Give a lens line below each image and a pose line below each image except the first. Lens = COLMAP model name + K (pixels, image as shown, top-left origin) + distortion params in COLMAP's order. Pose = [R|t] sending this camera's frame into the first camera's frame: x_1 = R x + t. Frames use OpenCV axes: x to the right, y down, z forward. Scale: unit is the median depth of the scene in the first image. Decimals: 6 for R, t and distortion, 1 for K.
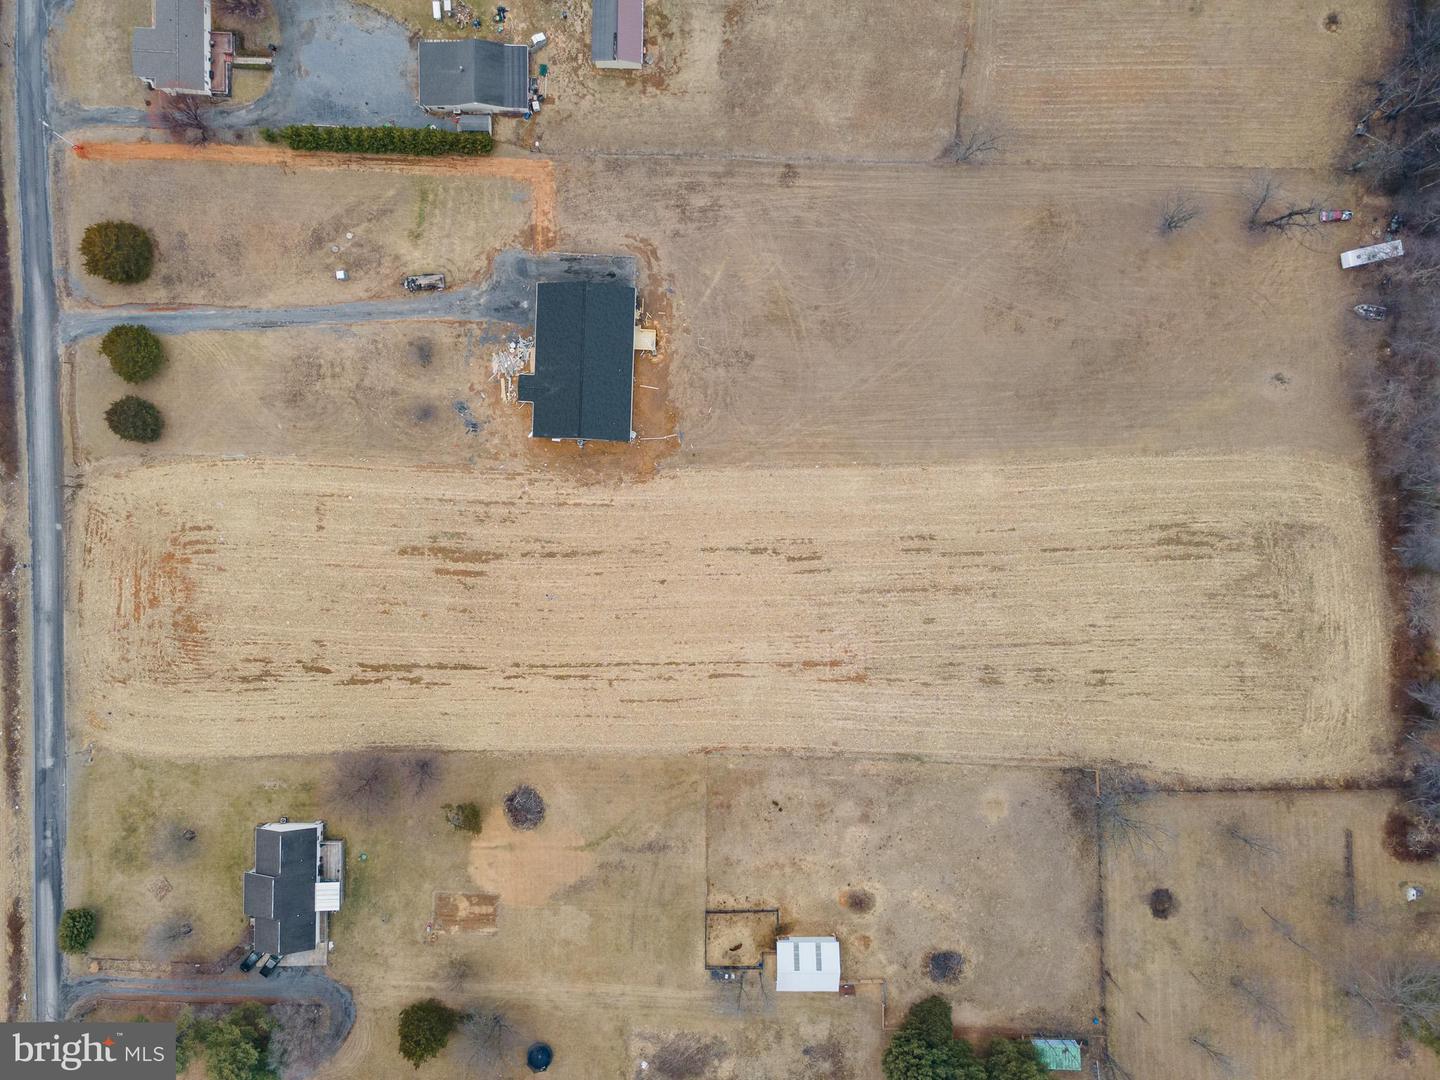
lens RADIAL K [[1050.6, 0, 721.2], [0, 1050.6, 538.8], [0, 0, 1]] dist [0.012401, 0.066006]
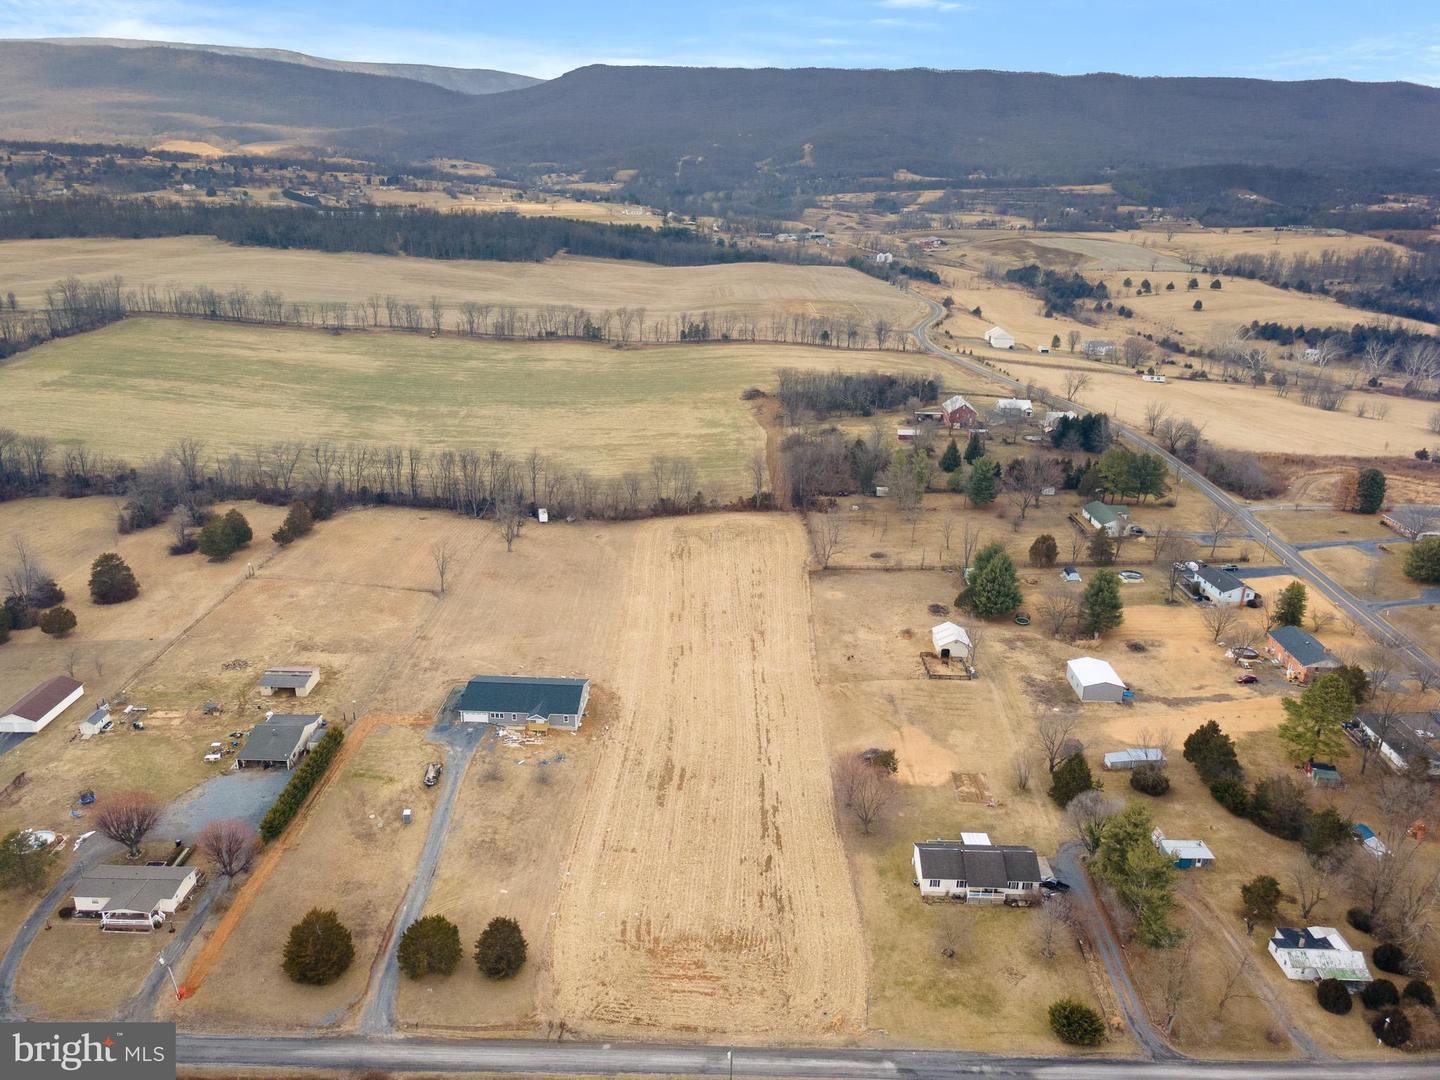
lens RADIAL K [[1050.6, 0, 721.2], [0, 1050.6, 538.8], [0, 0, 1]] dist [0.012401, 0.066006]
pose [[0.005609, -0.361345, 0.932415, -1.252766], [0.999984, 0.002410, -0.005081, 0.082320], [-0.000411, 0.932429, 0.361353, 0.322707]]
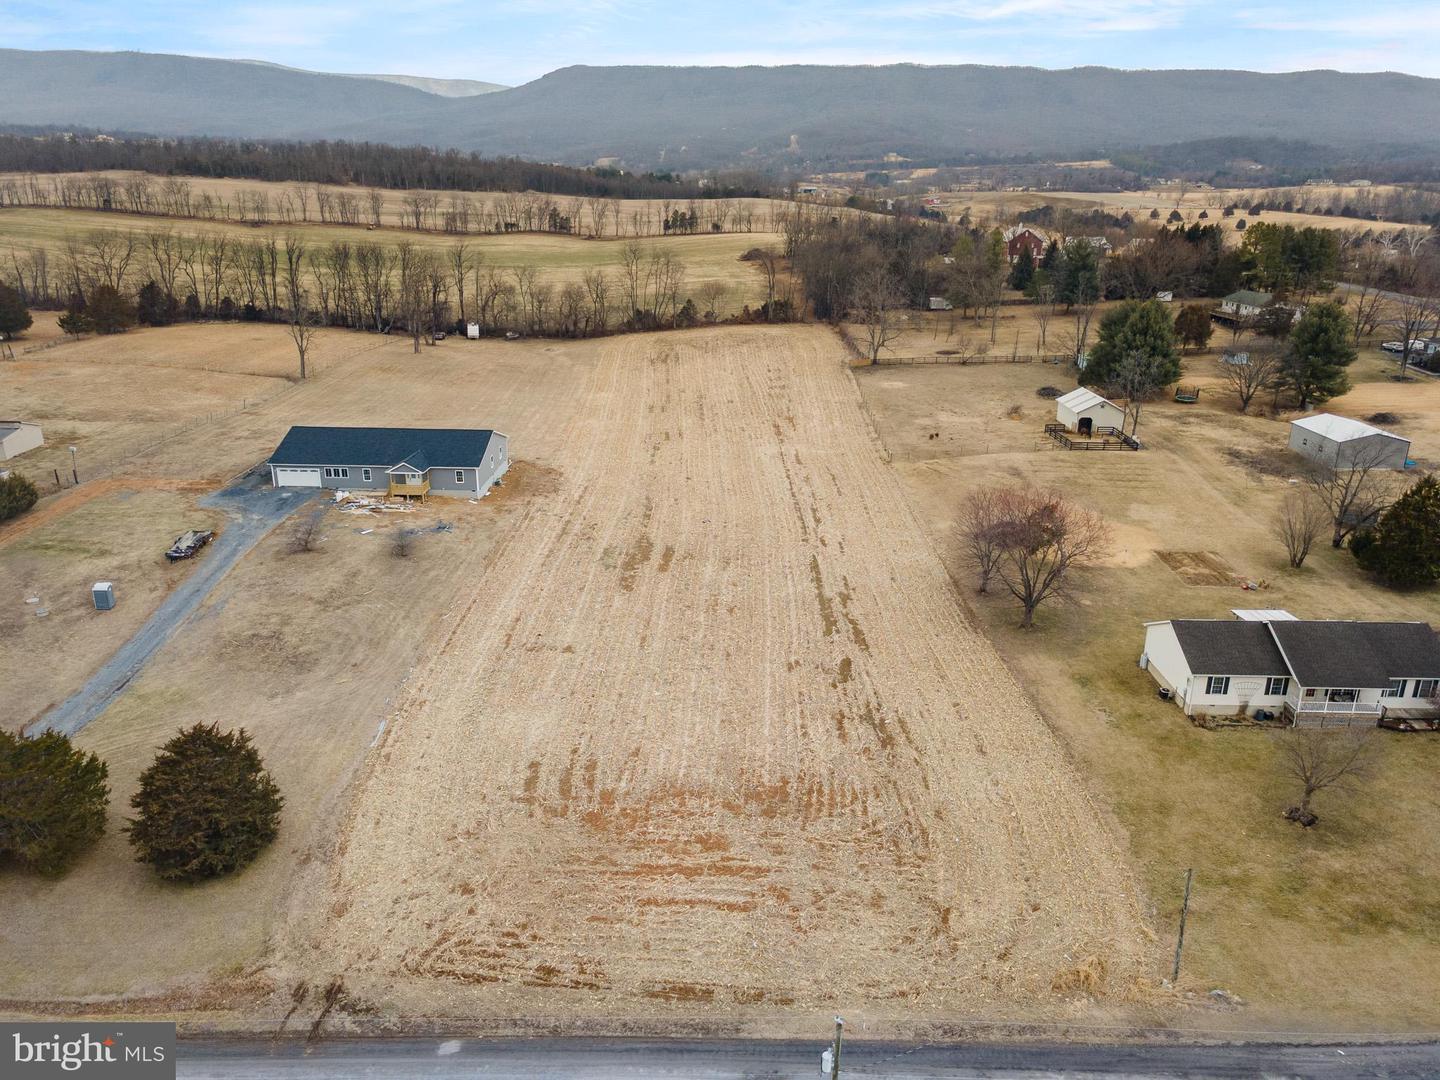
lens RADIAL K [[1050.6, 0, 721.2], [0, 1050.6, 538.8], [0, 0, 1]] dist [0.012401, 0.066006]
pose [[-0.009574, -0.345973, 0.938196, -0.842694], [0.999901, -0.012987, 0.005415, 0.062422], [0.010311, 0.938155, 0.346063, 0.769816]]
